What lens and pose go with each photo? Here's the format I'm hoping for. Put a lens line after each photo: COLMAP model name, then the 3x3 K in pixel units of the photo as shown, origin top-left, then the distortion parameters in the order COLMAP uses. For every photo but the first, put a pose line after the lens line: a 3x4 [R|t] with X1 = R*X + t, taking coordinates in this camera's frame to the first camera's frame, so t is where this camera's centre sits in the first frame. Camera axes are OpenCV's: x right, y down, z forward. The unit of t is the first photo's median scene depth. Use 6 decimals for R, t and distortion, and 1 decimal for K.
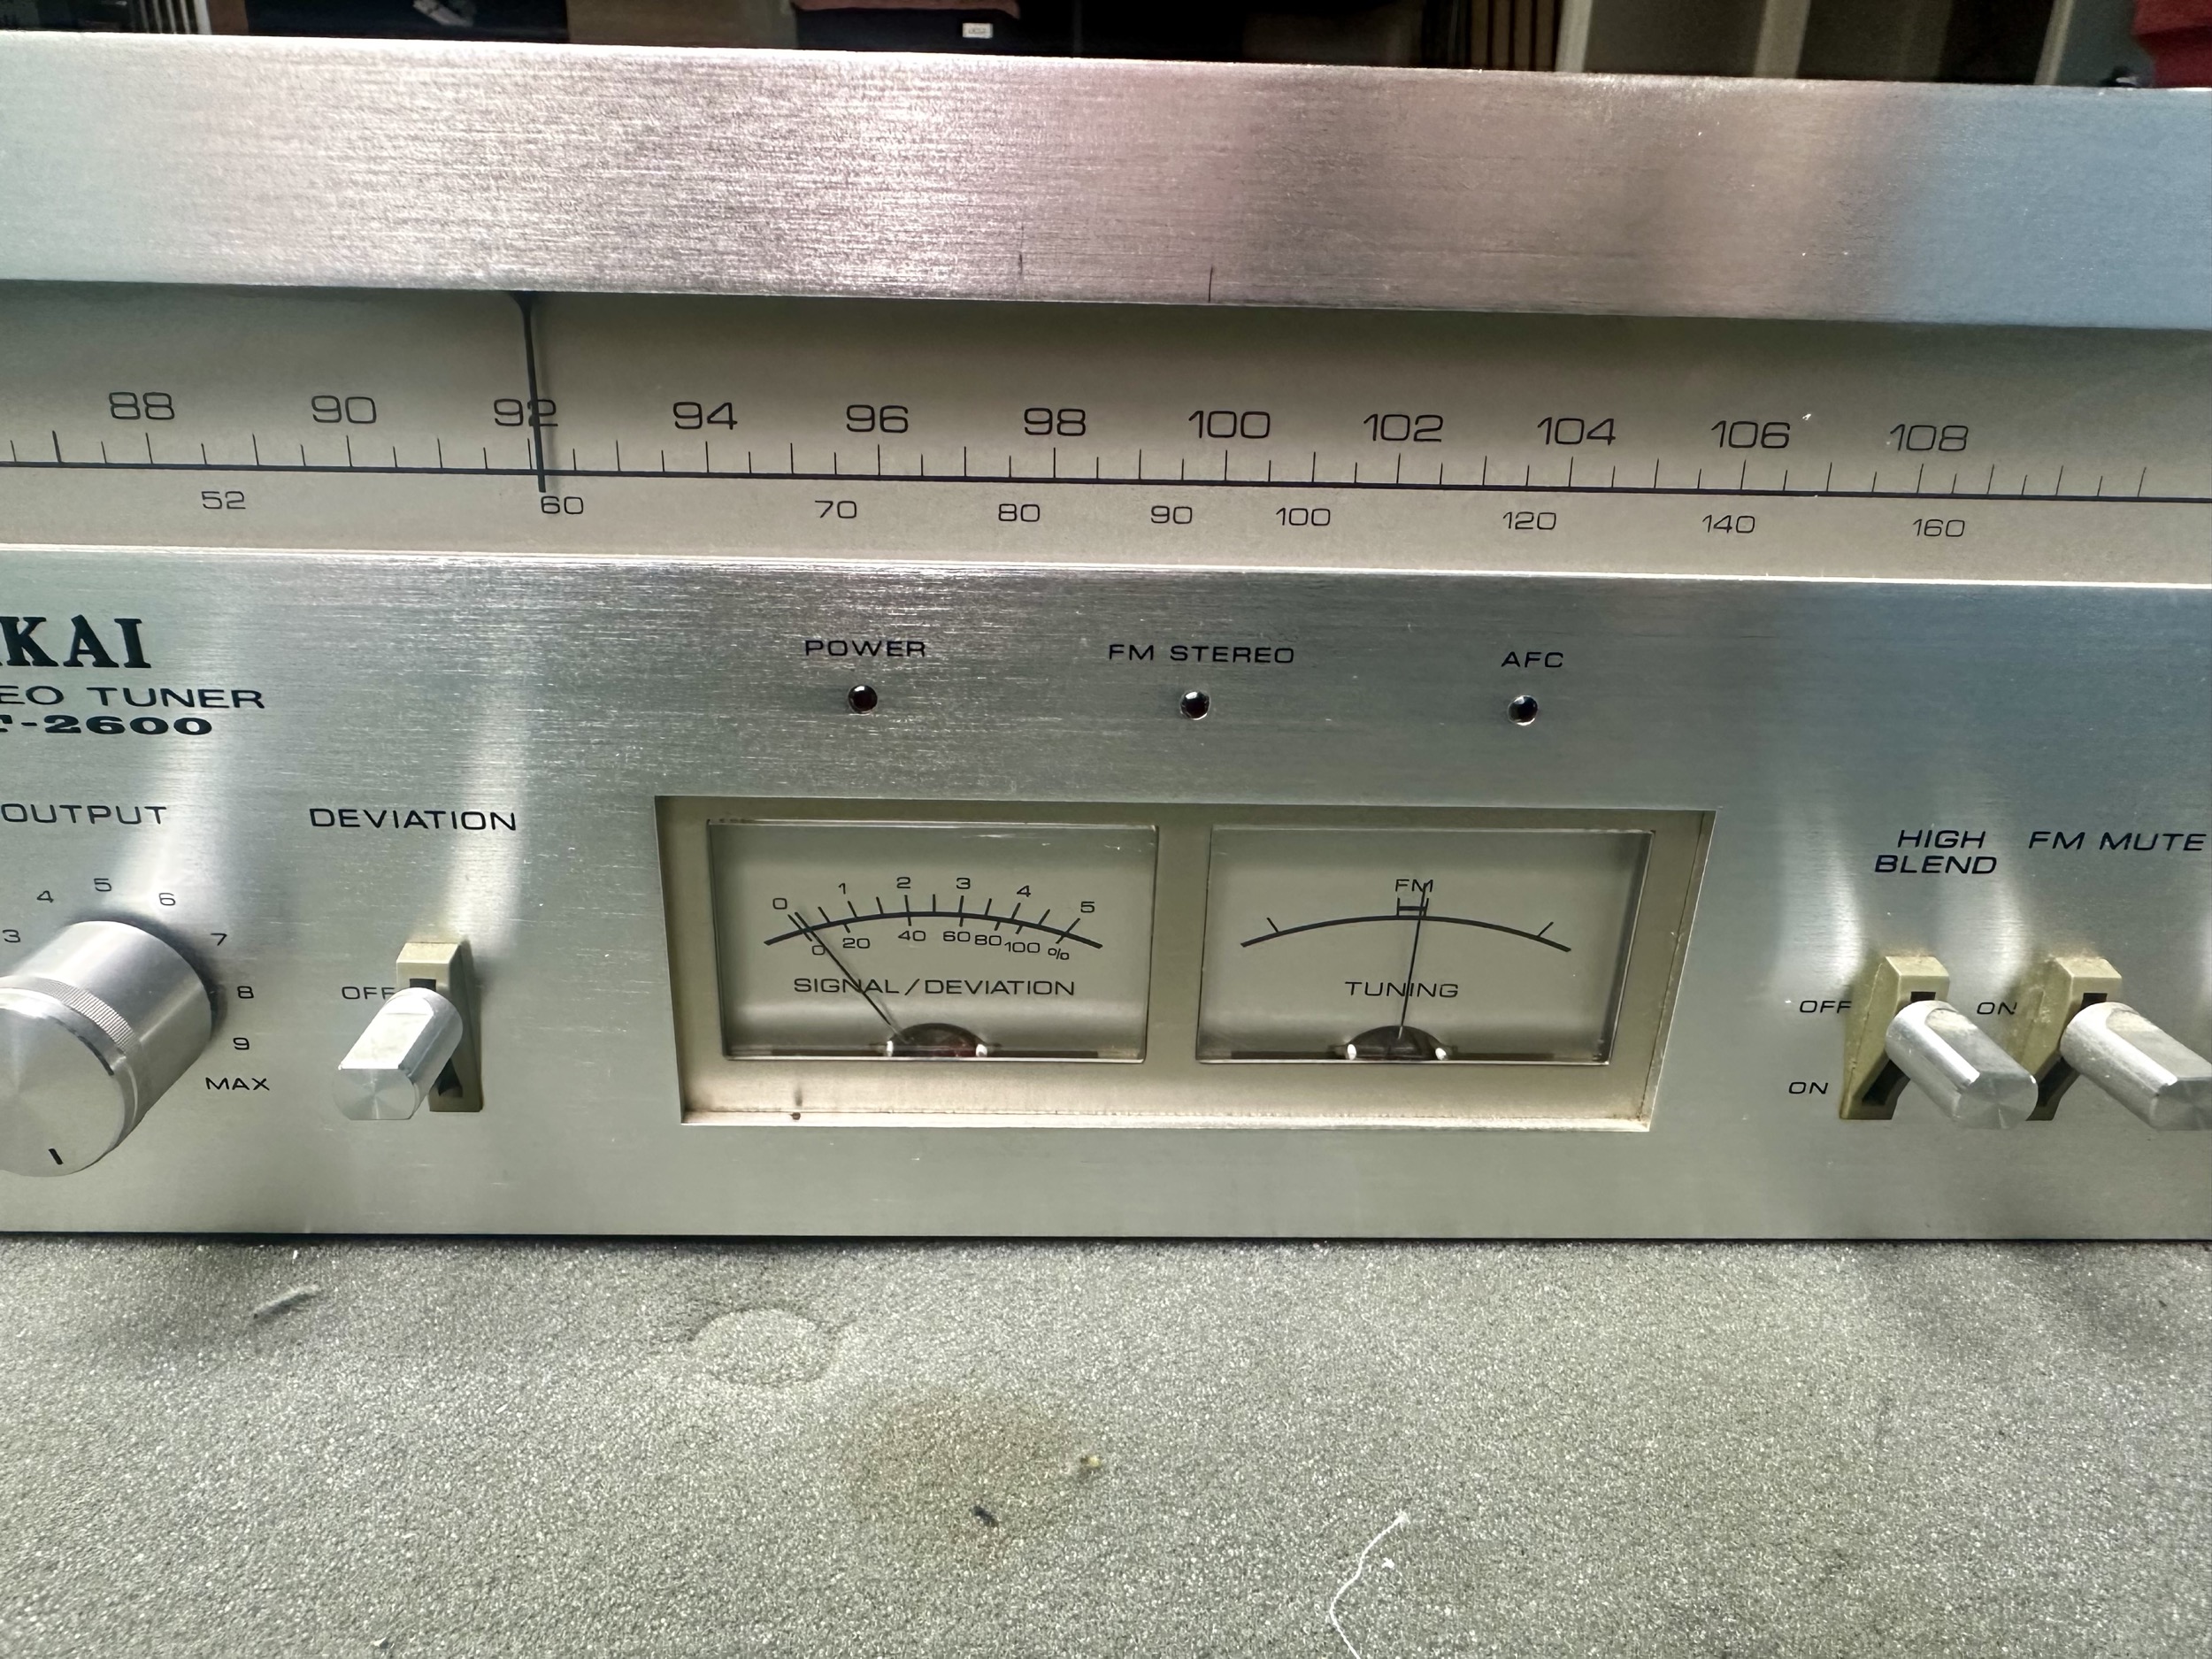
lens RADIAL K [[1590.8, 0, 1079.3], [0, 1590.8, 759.3], [0, 0, 1]] dist [-0.002451, 0.000492]
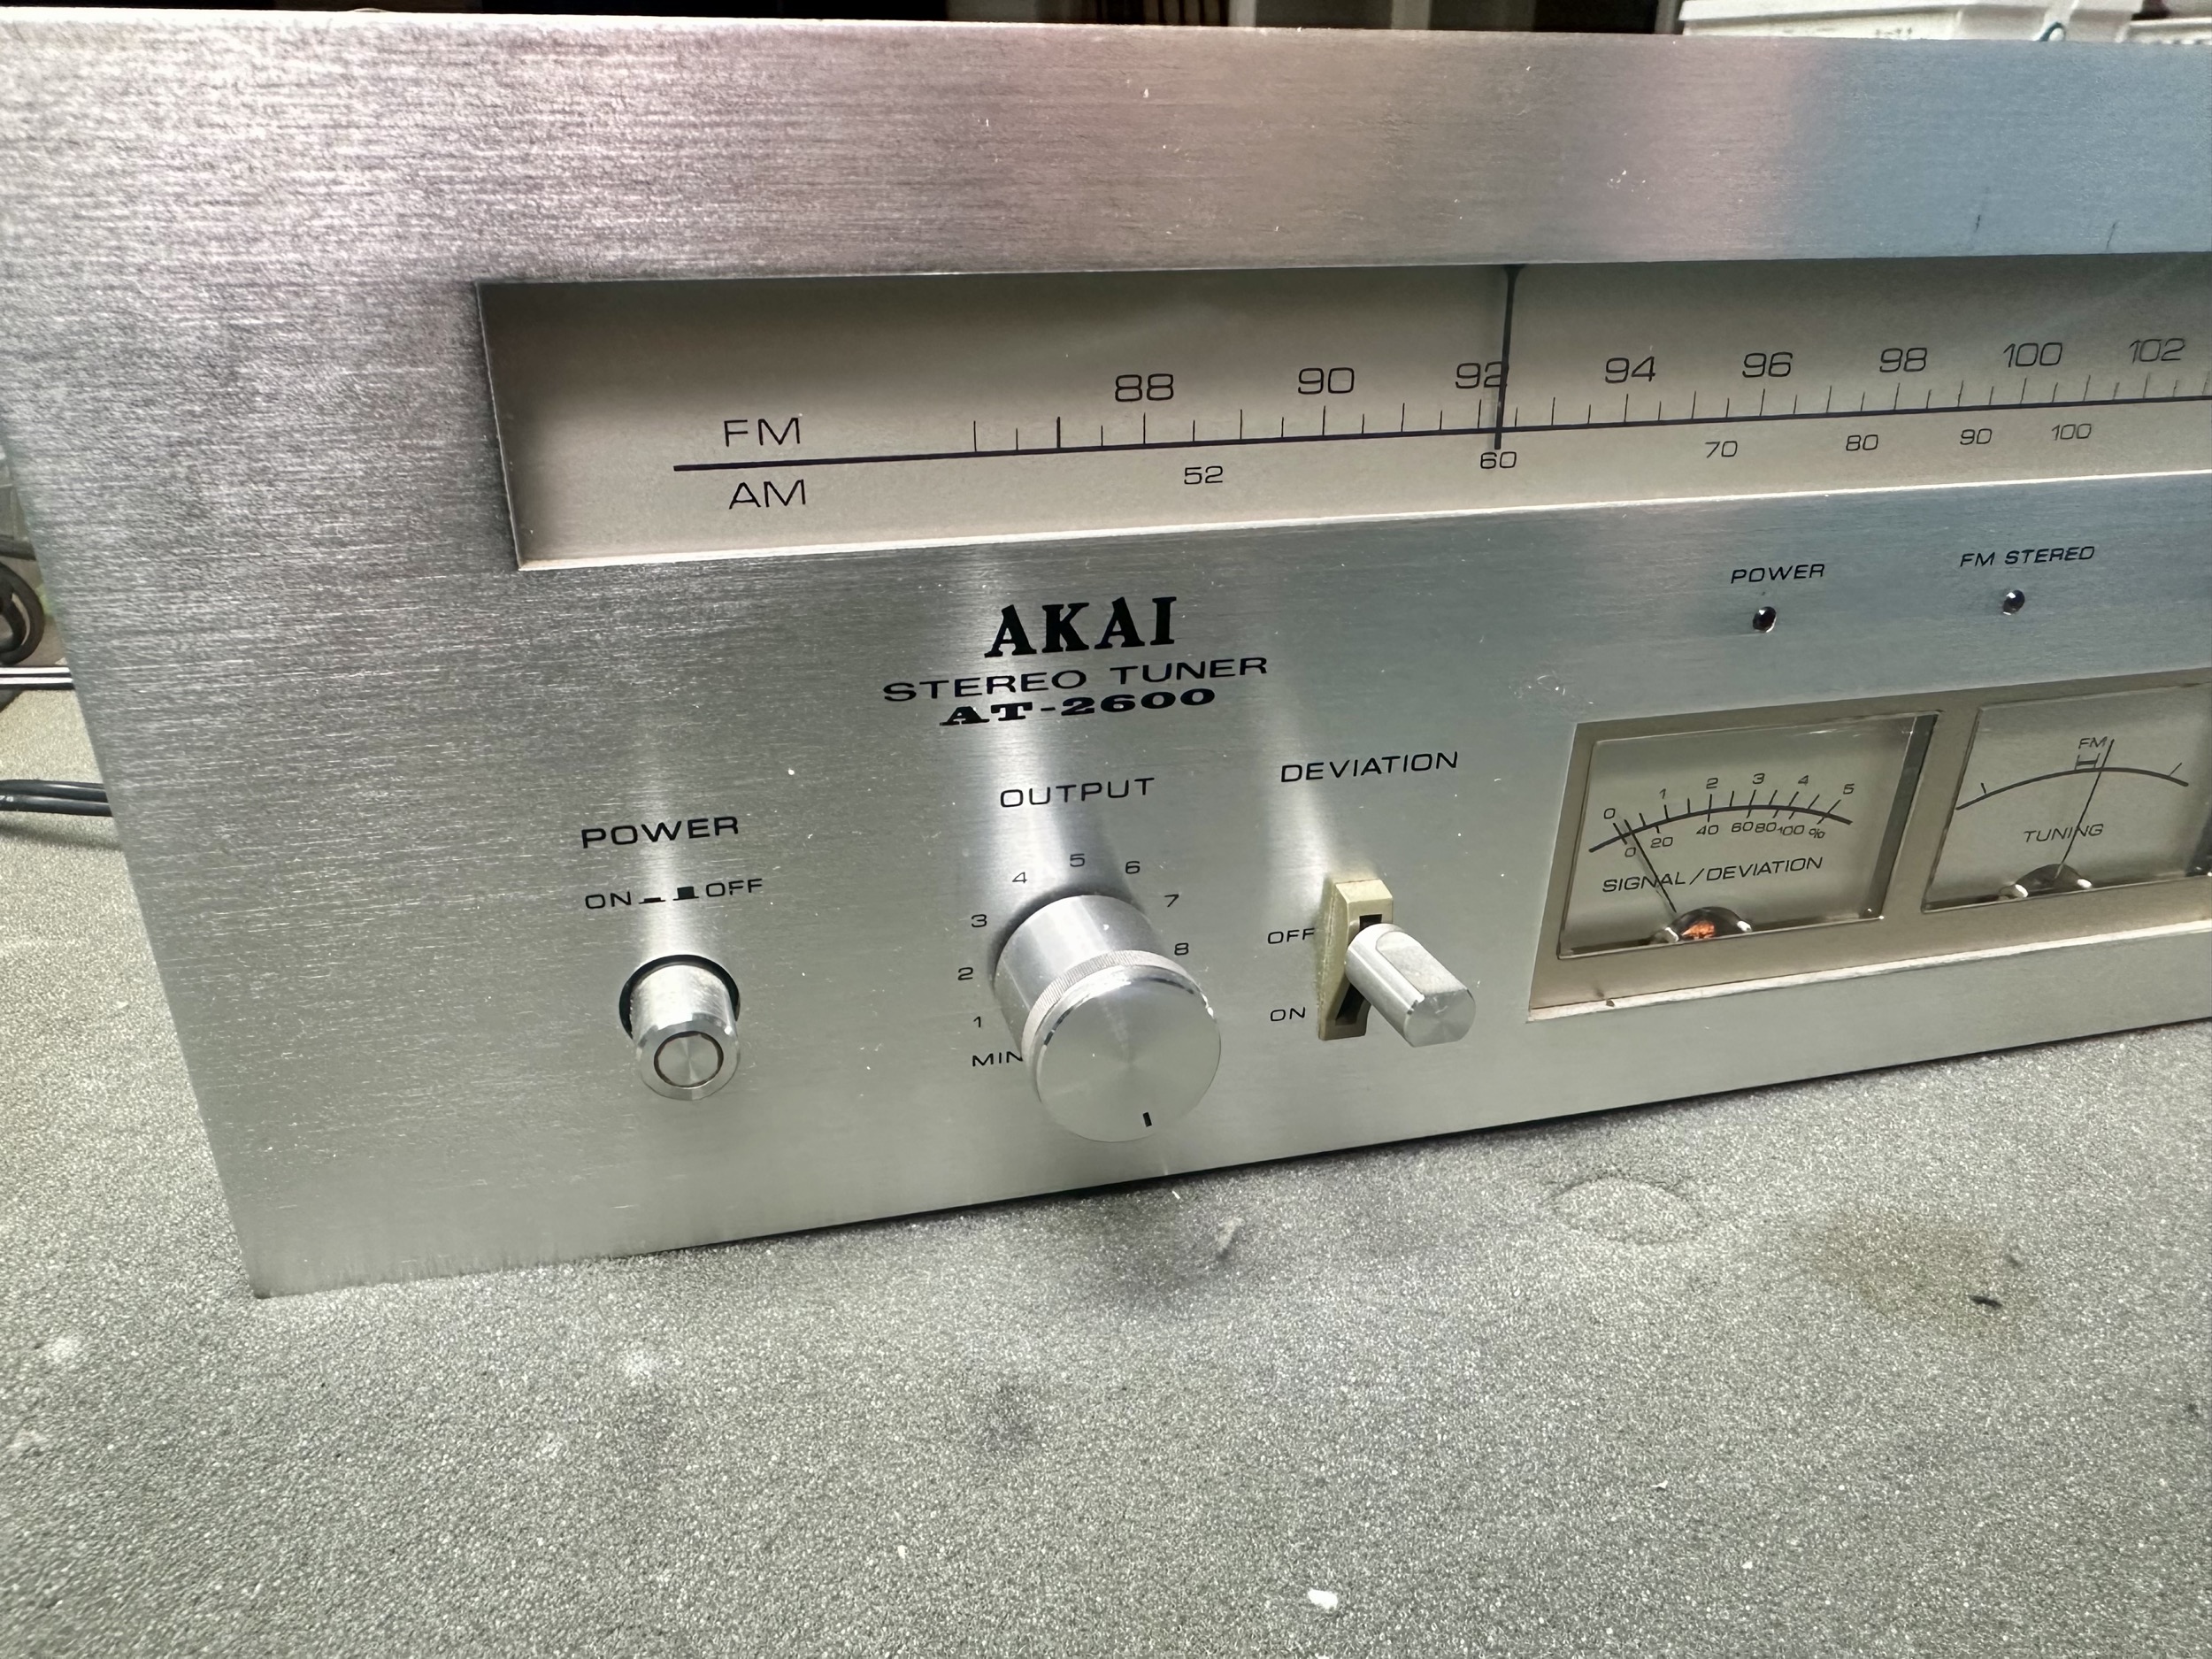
lens RADIAL K [[1569.8, 0, 1182.0], [0, 1569.8, 812.3], [0, 0, 1]] dist [0.022454, 0.000284]
pose [[0.972697, -0.109051, 0.204860, -0.697460], [0.097758, 0.993119, 0.064490, -0.011305], [-0.210483, -0.042703, 0.976664, -0.018030]]
